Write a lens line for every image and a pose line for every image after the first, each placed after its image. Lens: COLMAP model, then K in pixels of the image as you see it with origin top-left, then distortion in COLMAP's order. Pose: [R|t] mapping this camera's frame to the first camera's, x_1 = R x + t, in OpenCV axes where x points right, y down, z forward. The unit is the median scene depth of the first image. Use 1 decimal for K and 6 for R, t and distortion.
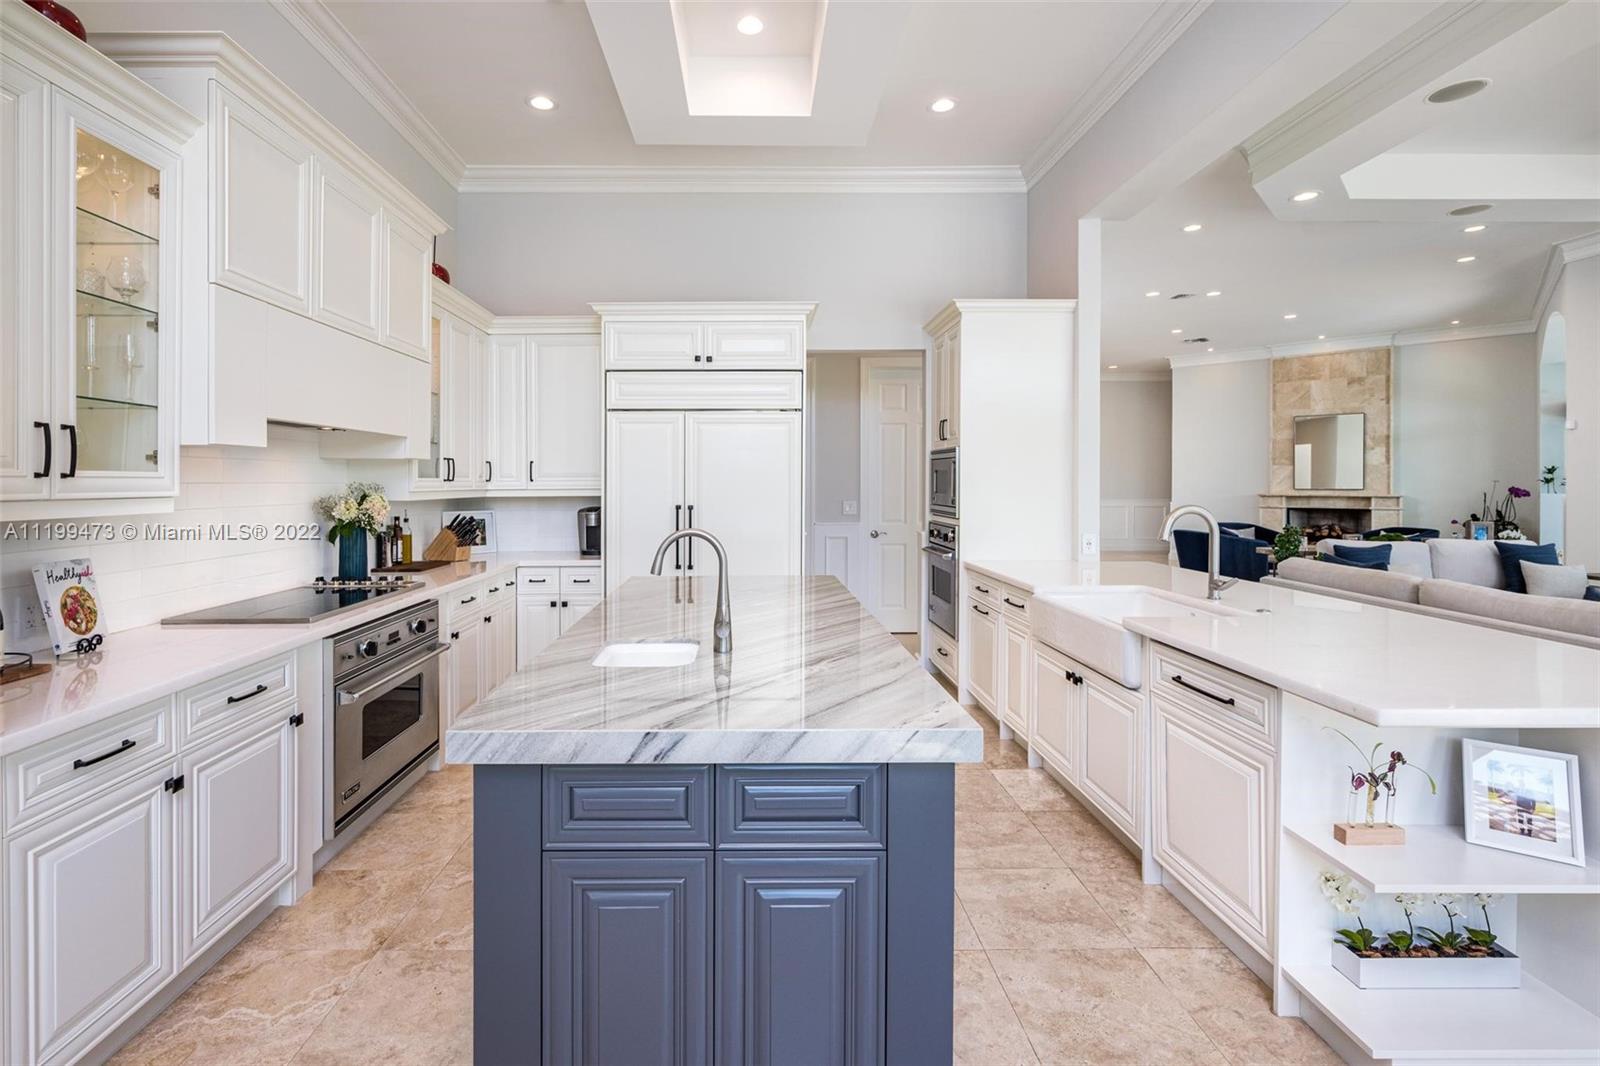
lens RADIAL K [[740.2, 0, 750.9], [0, 740.2, 485.2], [0, 0, 1]] dist [0.000418, -0.000143]
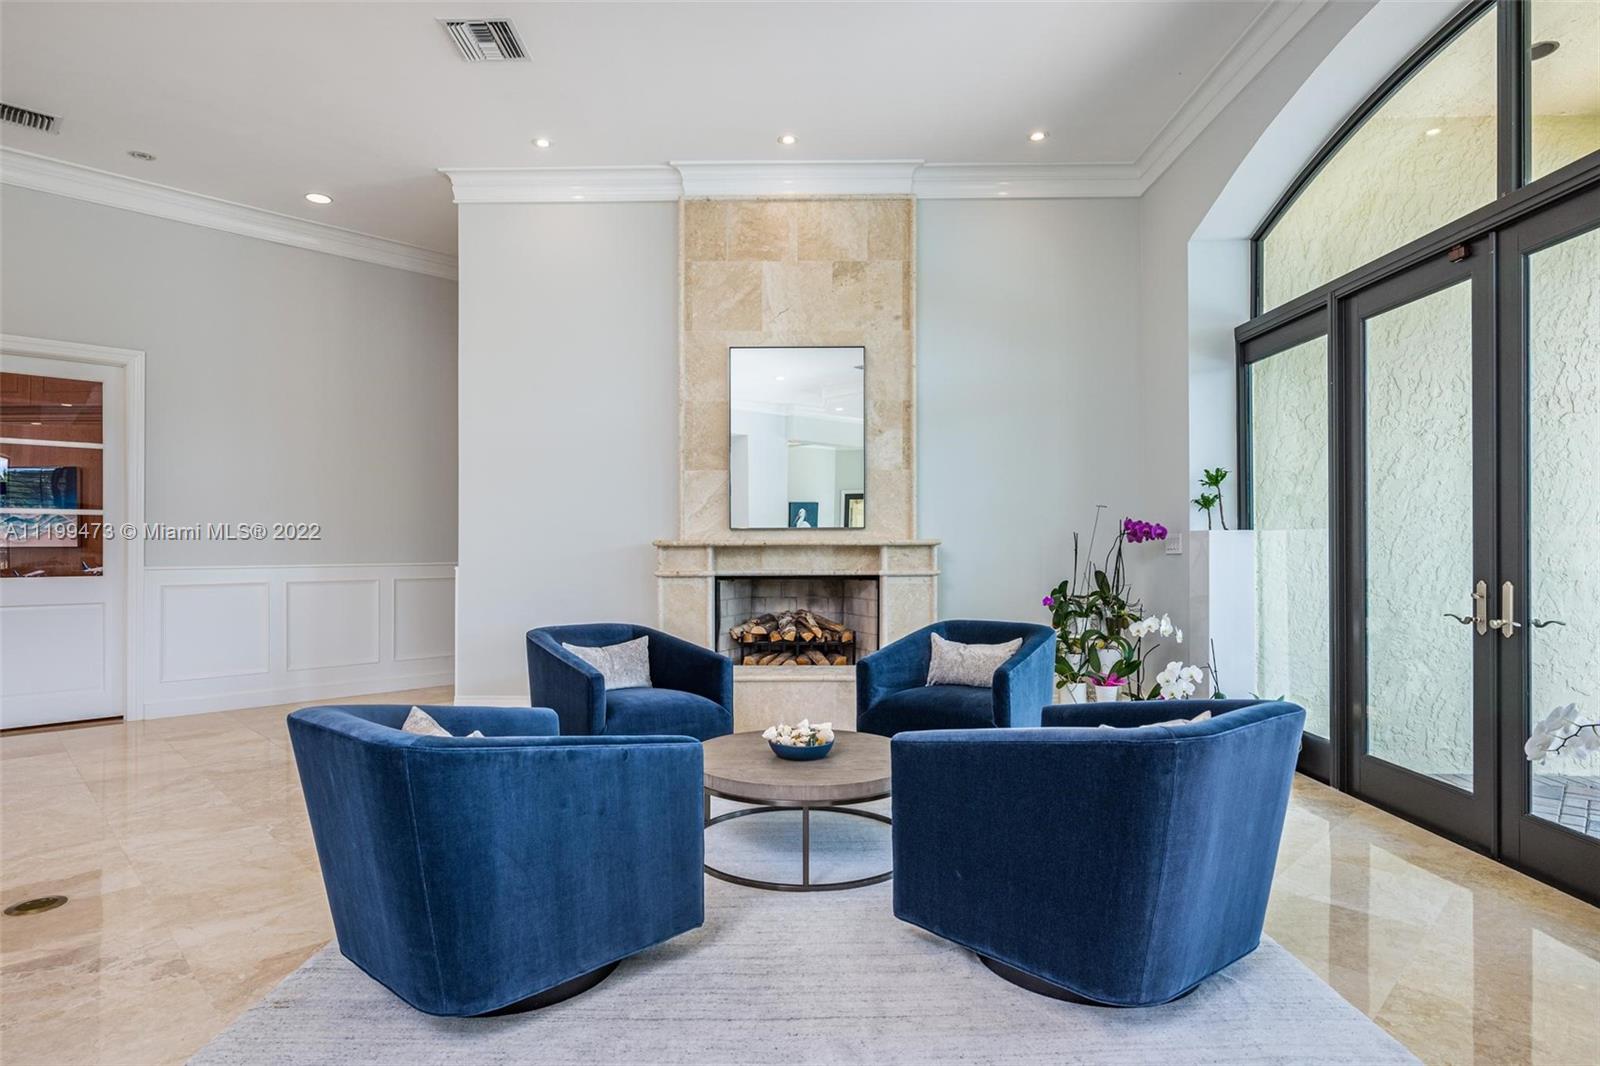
lens RADIAL K [[837.5, 0, 800.0], [0, 837.5, 533.0], [0, 0, 1]] dist [0.001810, -0.000005]
pose [[0.707609, 0.010382, 0.706528, 0.462684], [0.005160, 0.999789, -0.019859, 0.017730], [-0.706585, 0.017698, 0.707406, 0.684838]]
